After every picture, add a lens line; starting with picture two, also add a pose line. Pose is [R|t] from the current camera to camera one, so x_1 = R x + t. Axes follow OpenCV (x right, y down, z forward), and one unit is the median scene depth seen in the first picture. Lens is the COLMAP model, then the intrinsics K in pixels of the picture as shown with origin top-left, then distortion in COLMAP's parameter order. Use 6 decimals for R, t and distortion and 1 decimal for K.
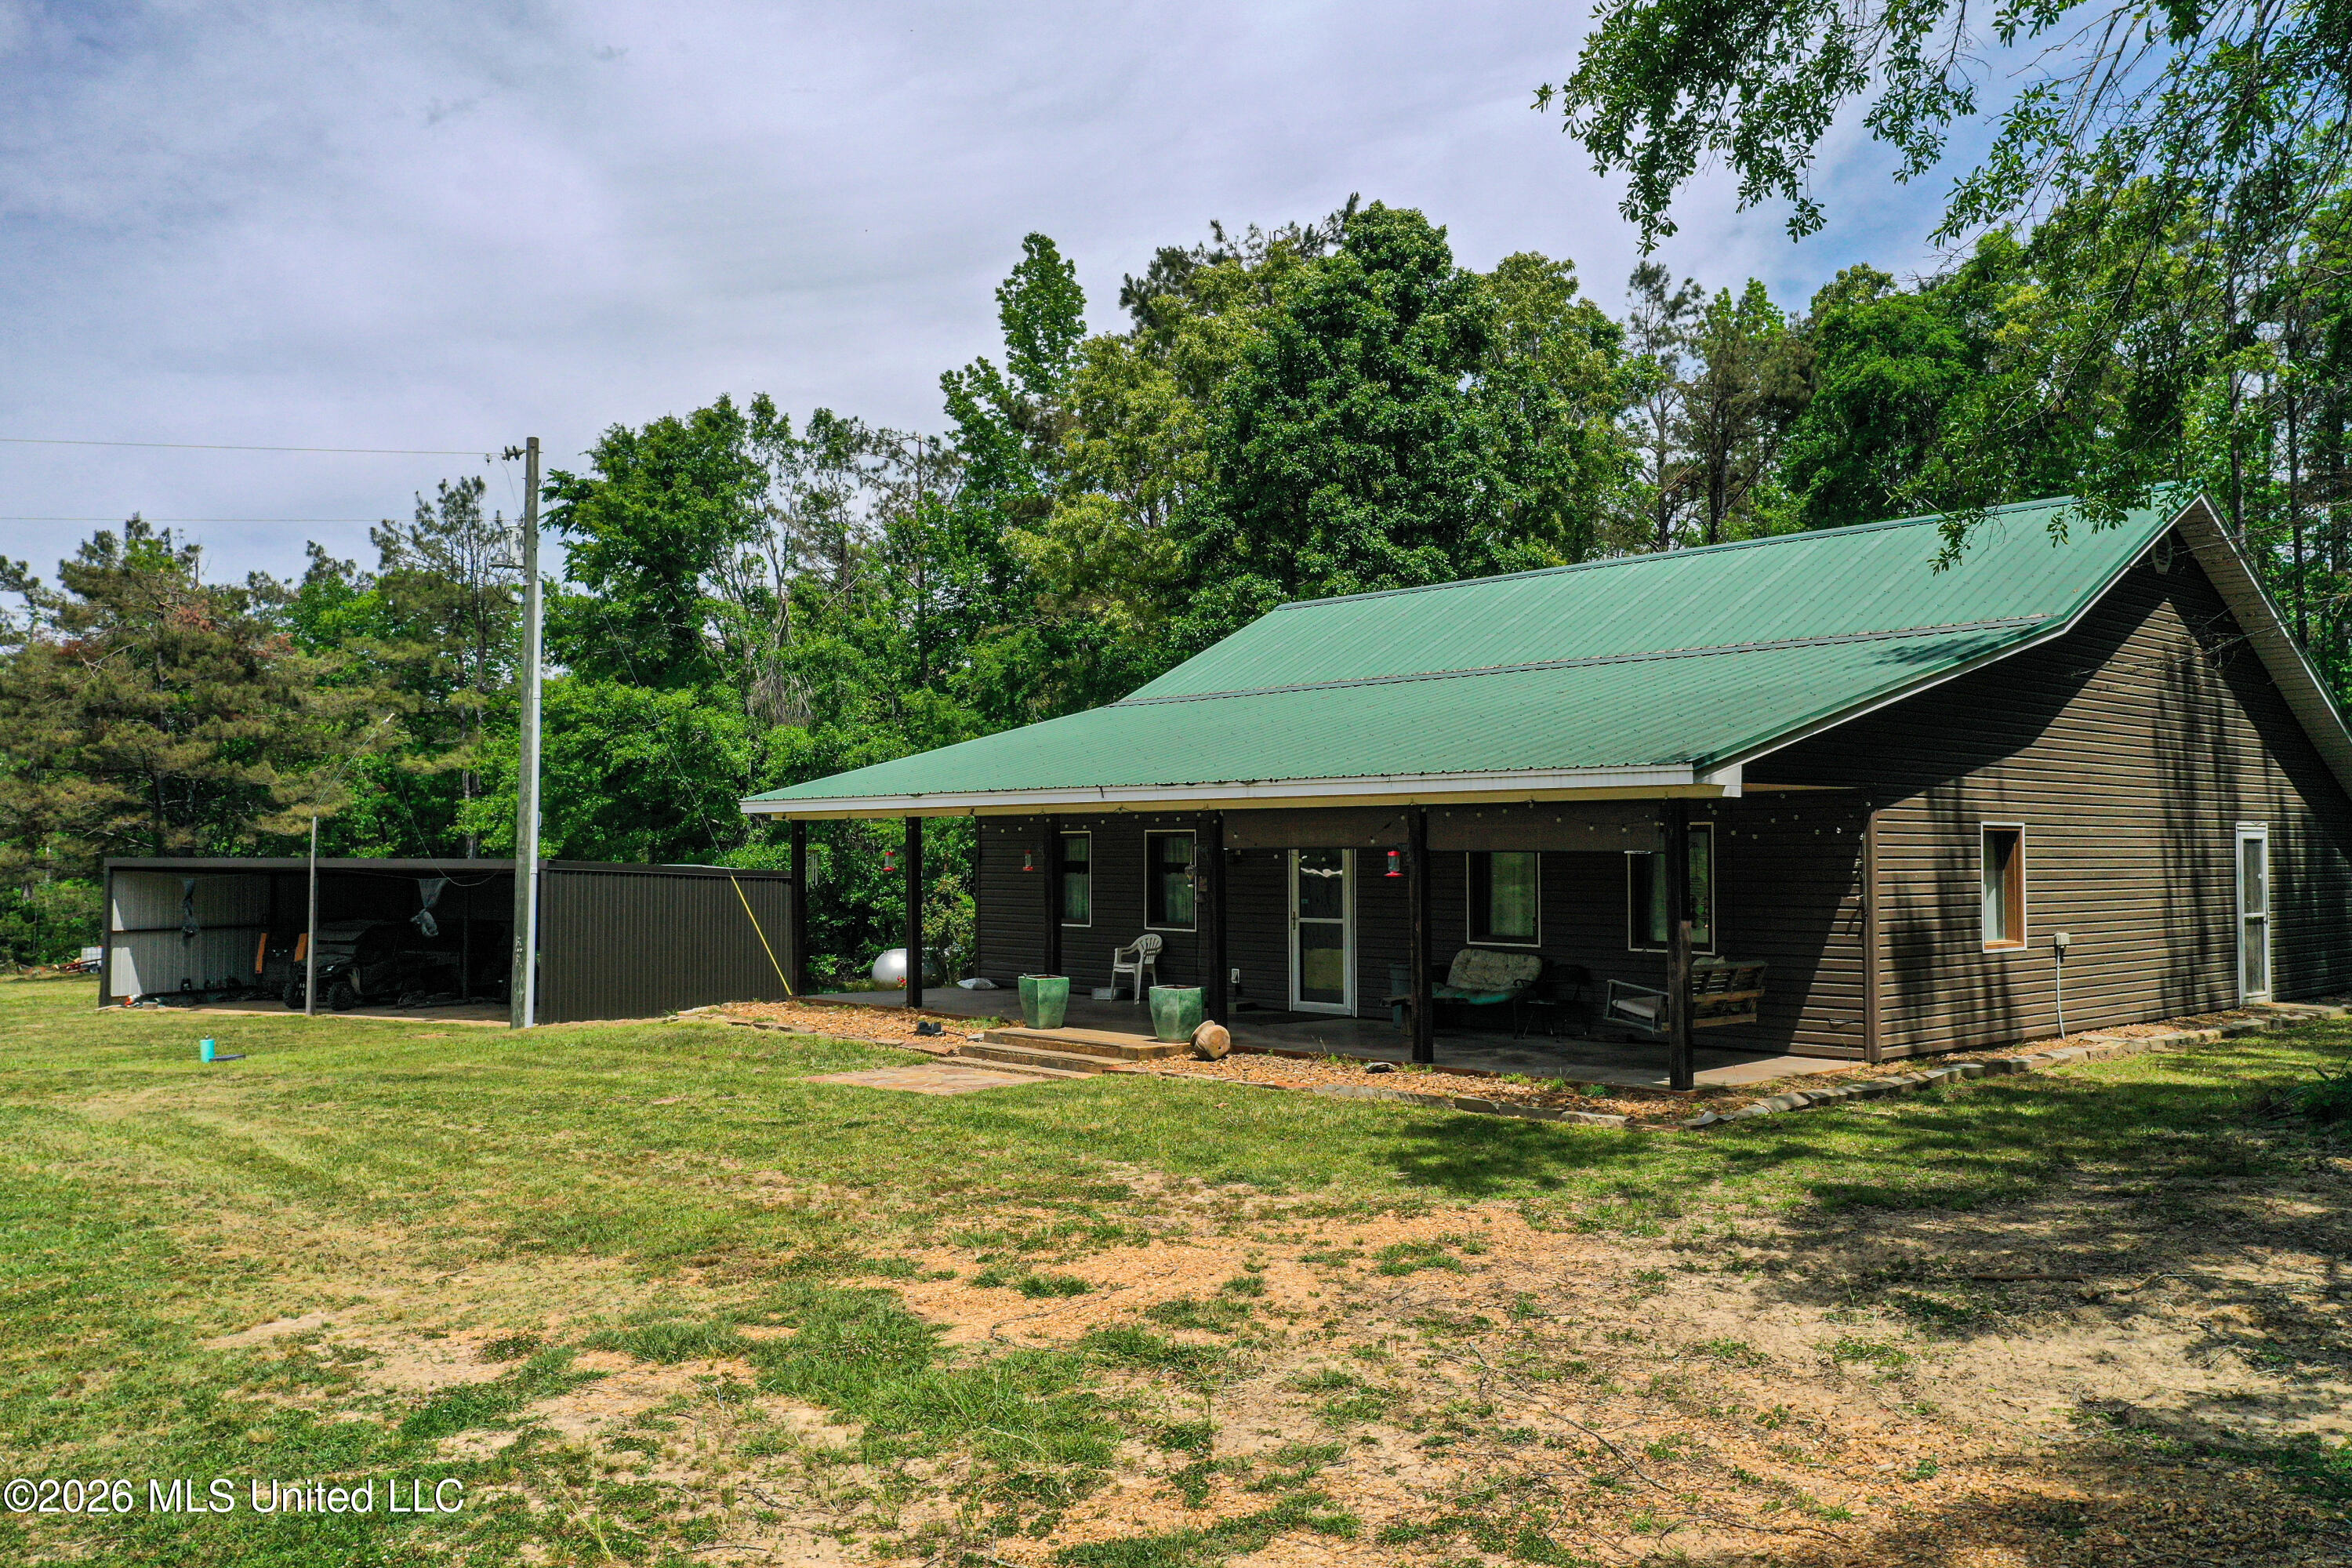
lens RADIAL K [[1890.1, 0, 1170.6], [0, 1890.1, 770.1], [0, 0, 1]] dist [0.021734, -0.010895]
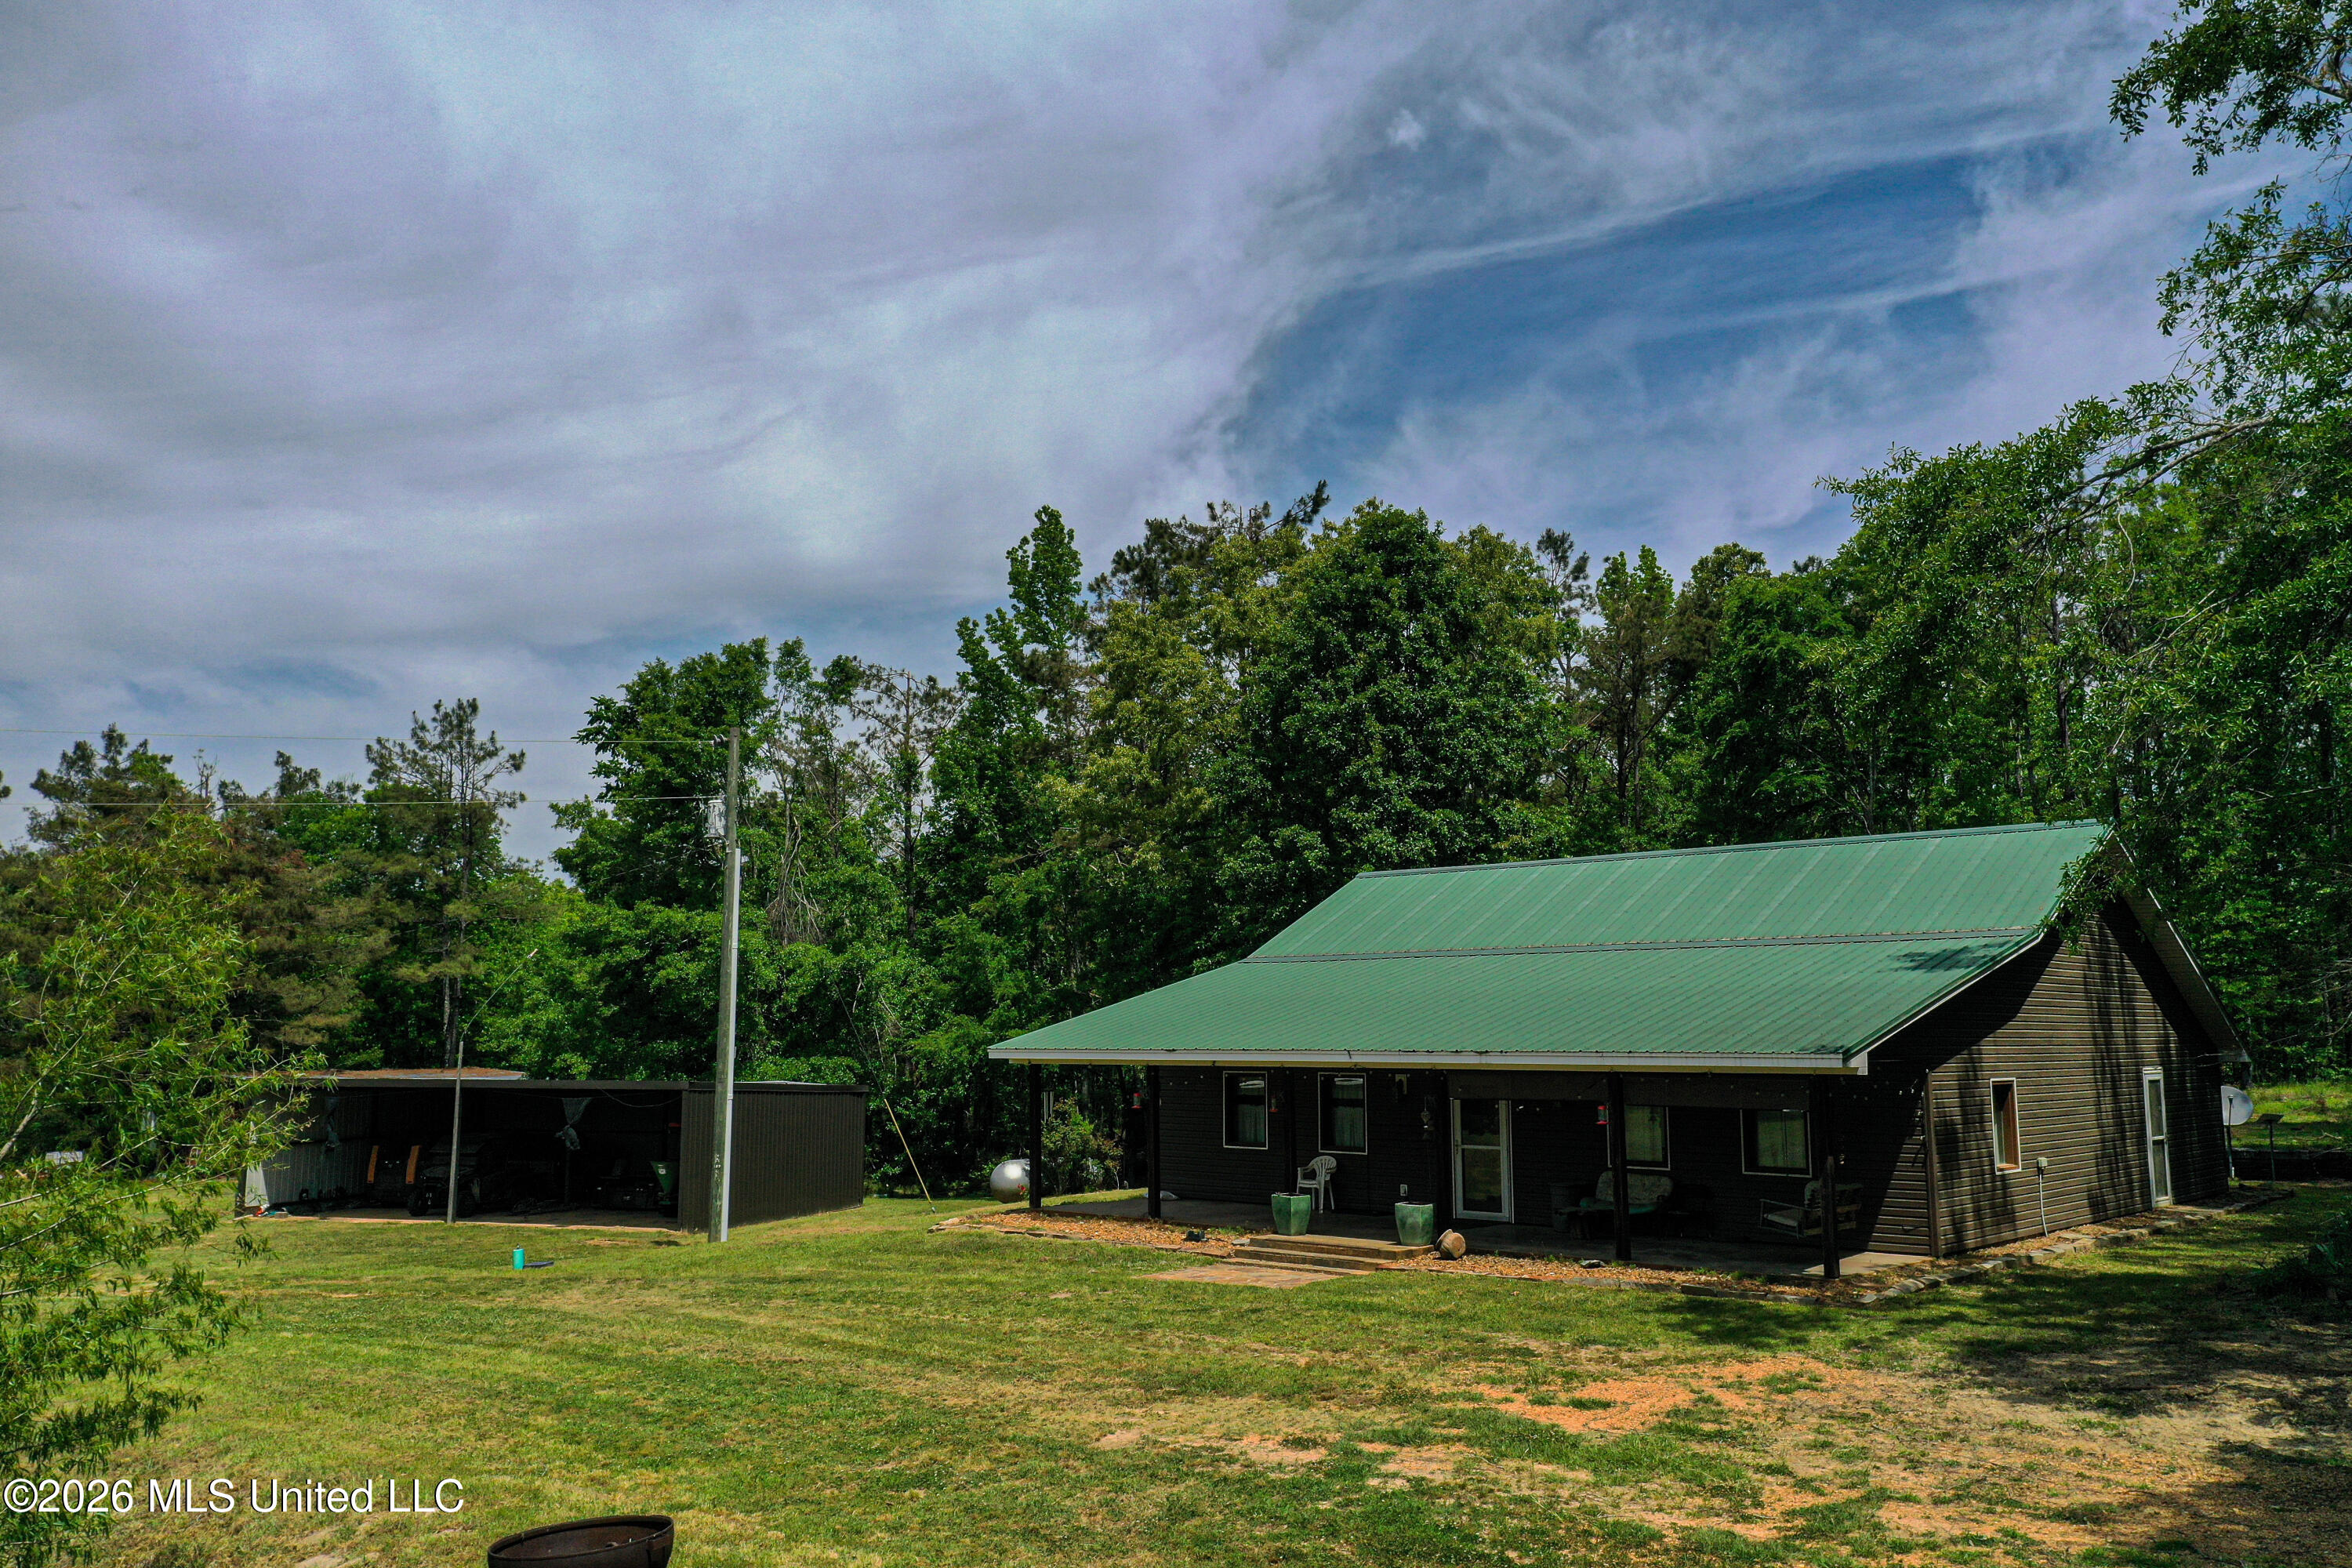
lens RADIAL K [[1890.1, 0, 1177.5], [0, 1890.1, 778.3], [0, 0, 1]] dist [0.021734, -0.010895]
pose [[0.995748, 0.011809, 0.091360, -0.135954], [-0.003401, 0.995785, -0.091654, -0.028757], [-0.092057, 0.090954, 0.991591, -0.158601]]
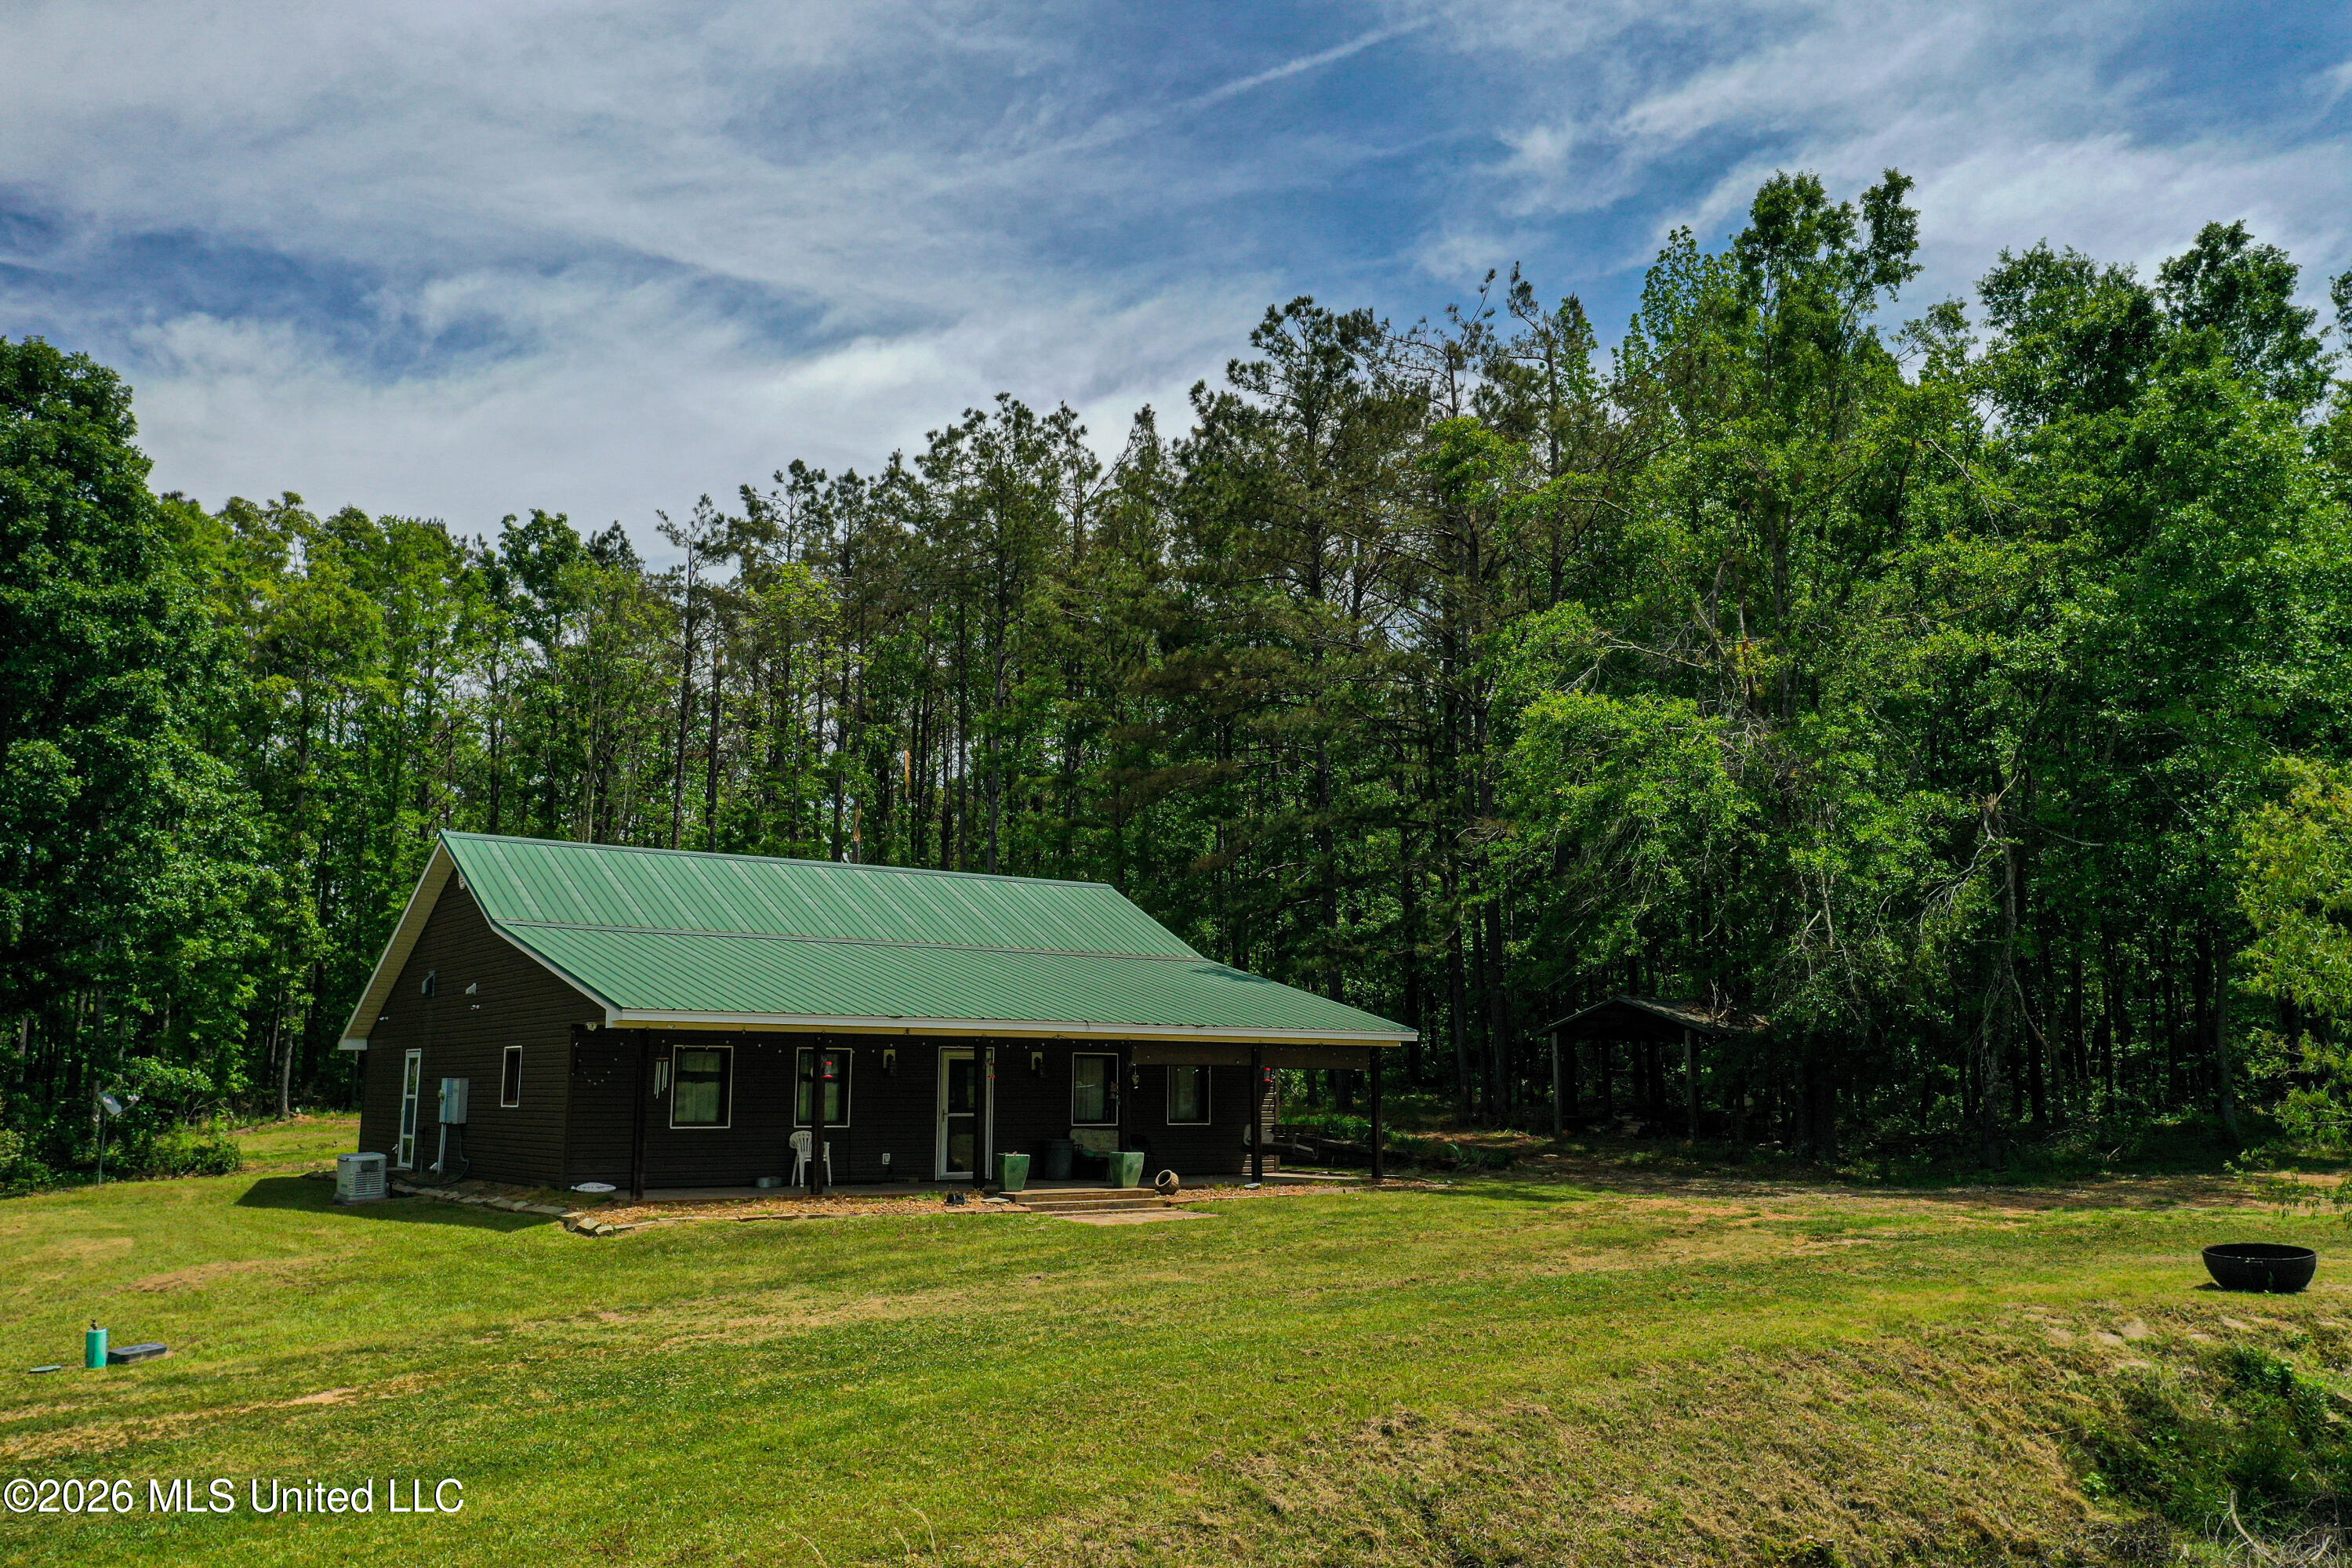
lens RADIAL K [[1890.1, 0, 1193.0], [0, 1890.1, 774.5], [0, 0, 1]] dist [0.021734, -0.010895]
pose [[0.113088, 0.167589, 0.979349, -0.746279], [-0.047162, 0.985467, -0.163190, 0.027513], [-0.992465, -0.027733, 0.119349, 0.356521]]
